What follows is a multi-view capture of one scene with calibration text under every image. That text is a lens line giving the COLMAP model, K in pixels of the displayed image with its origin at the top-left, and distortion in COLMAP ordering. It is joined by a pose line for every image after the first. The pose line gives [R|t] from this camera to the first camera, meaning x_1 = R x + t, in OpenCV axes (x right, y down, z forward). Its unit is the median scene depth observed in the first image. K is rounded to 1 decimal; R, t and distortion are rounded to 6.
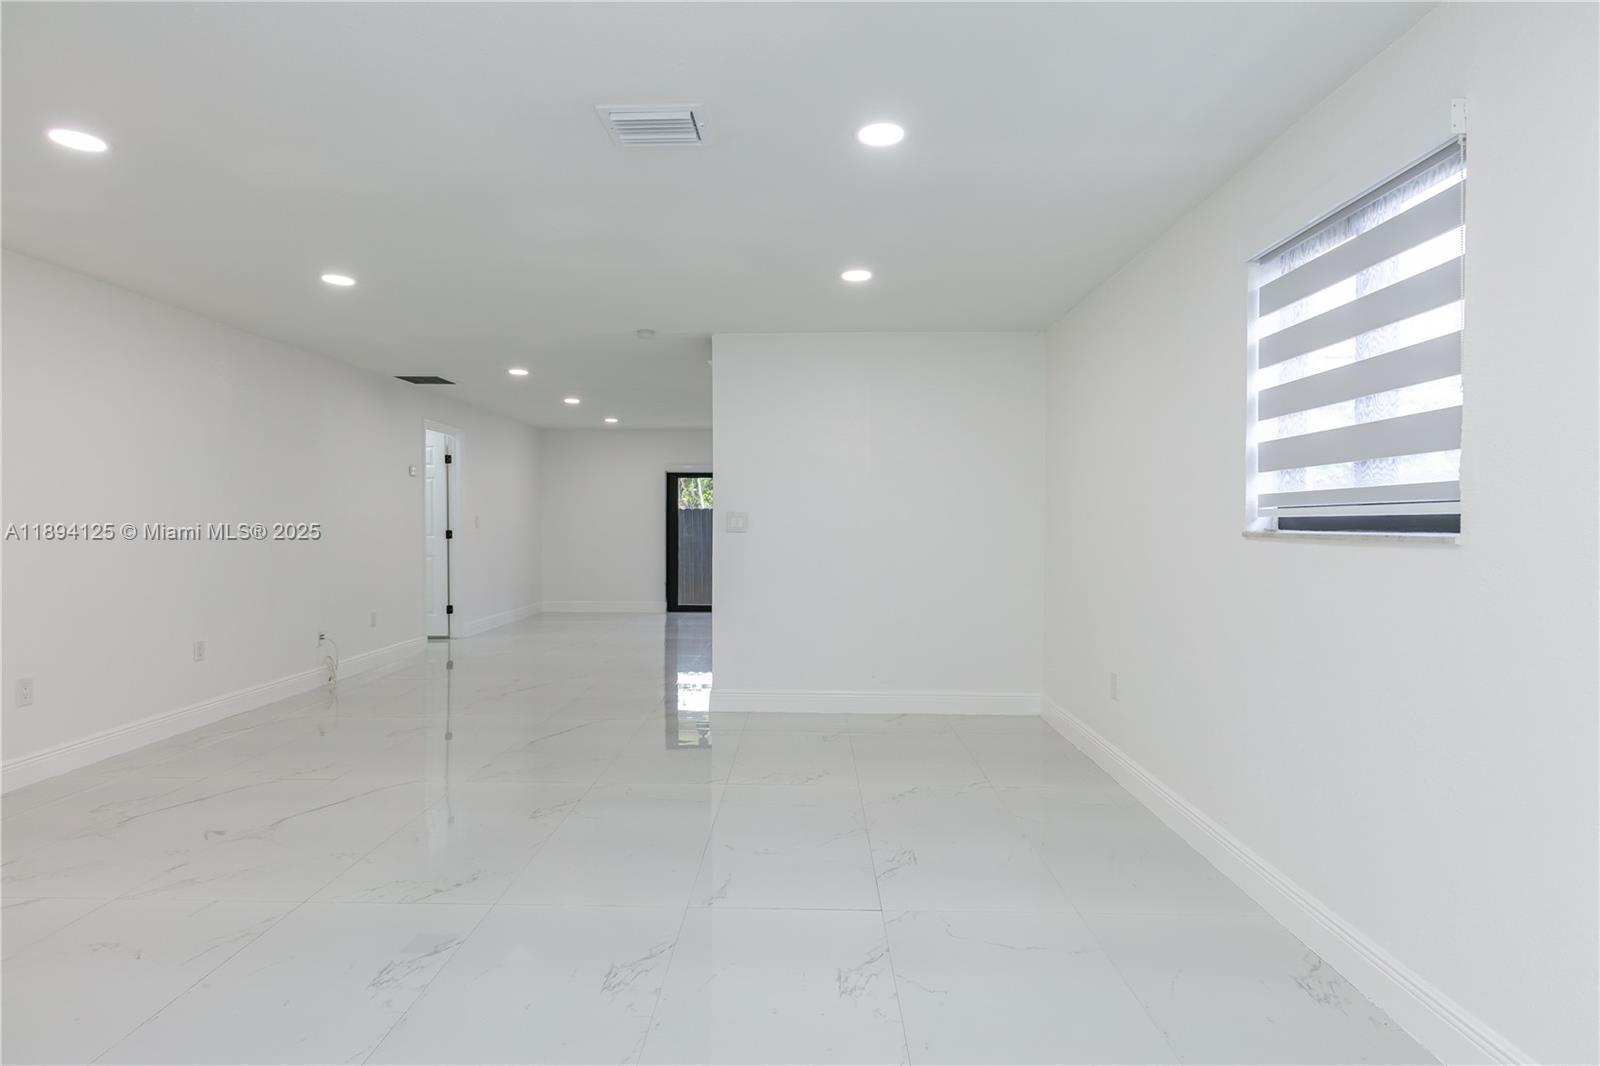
lens RADIAL K [[840.9, 0, 783.9], [0, 840.9, 533.4], [0, 0, 1]] dist [0.001561, -0.000535]
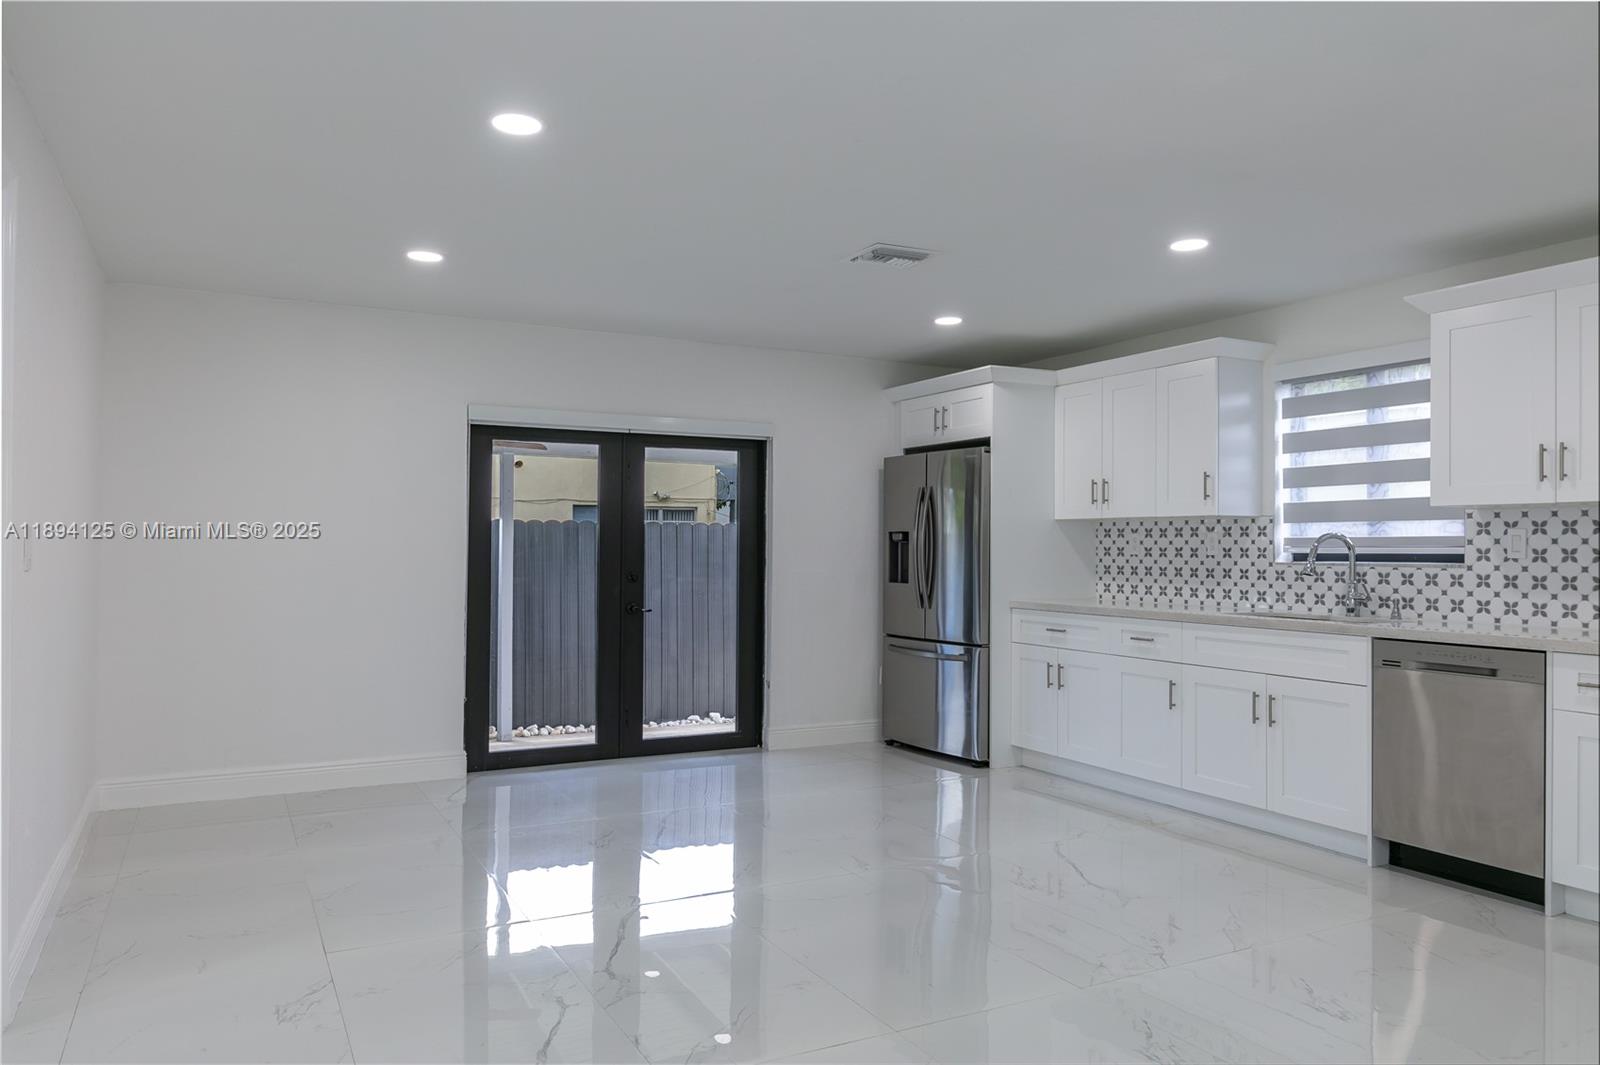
lens RADIAL K [[1089.9, 0, 794.9], [0, 1089.9, 537.5], [0, 0, 1]] dist [-0.006693, 0.004984]
pose [[0.865529, 0.007745, 0.500798, -0.336901], [0.002316, 0.999808, -0.019464, -0.010503], [-0.500853, 0.018006, 0.865345, 0.605767]]
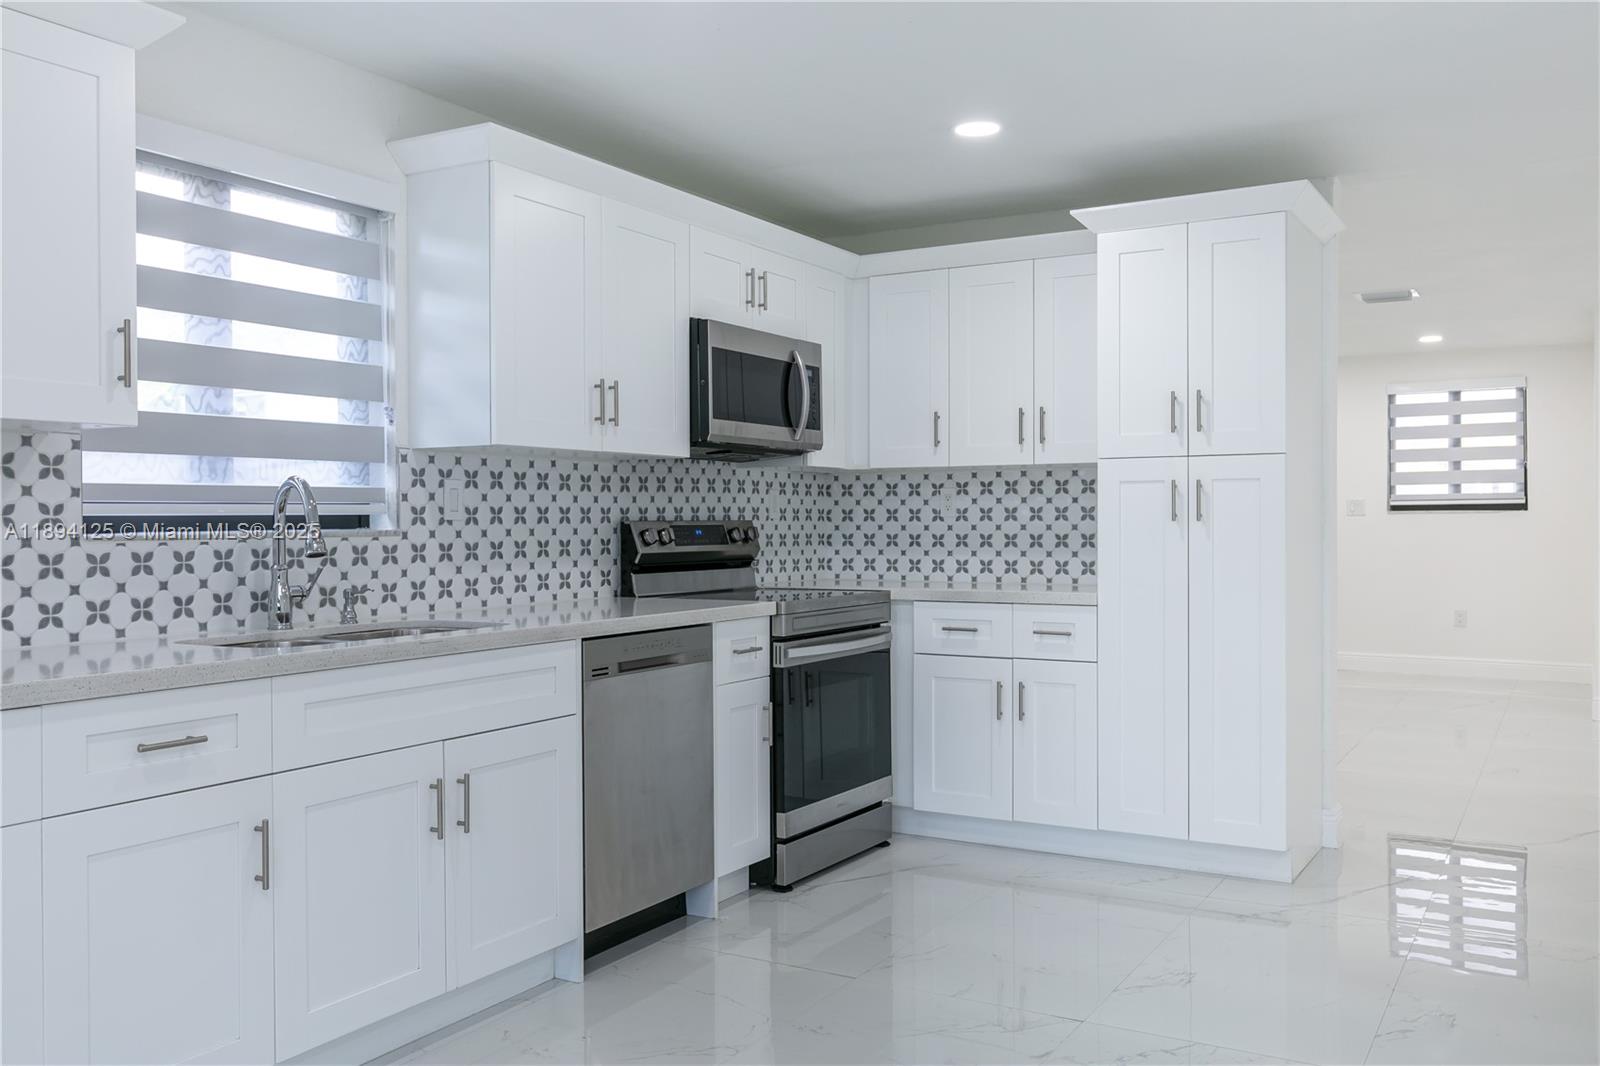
lens RADIAL K [[1382.7, 0, 816.5], [0, 1382.7, 529.4], [0, 0, 1]] dist [0.009173, 0.005681]
pose [[-0.883527, -0.003940, 0.468363, -0.129557], [0.007448, 0.999720, 0.022459, -0.016219], [-0.468321, 0.023332, -0.883250, 1.218459]]
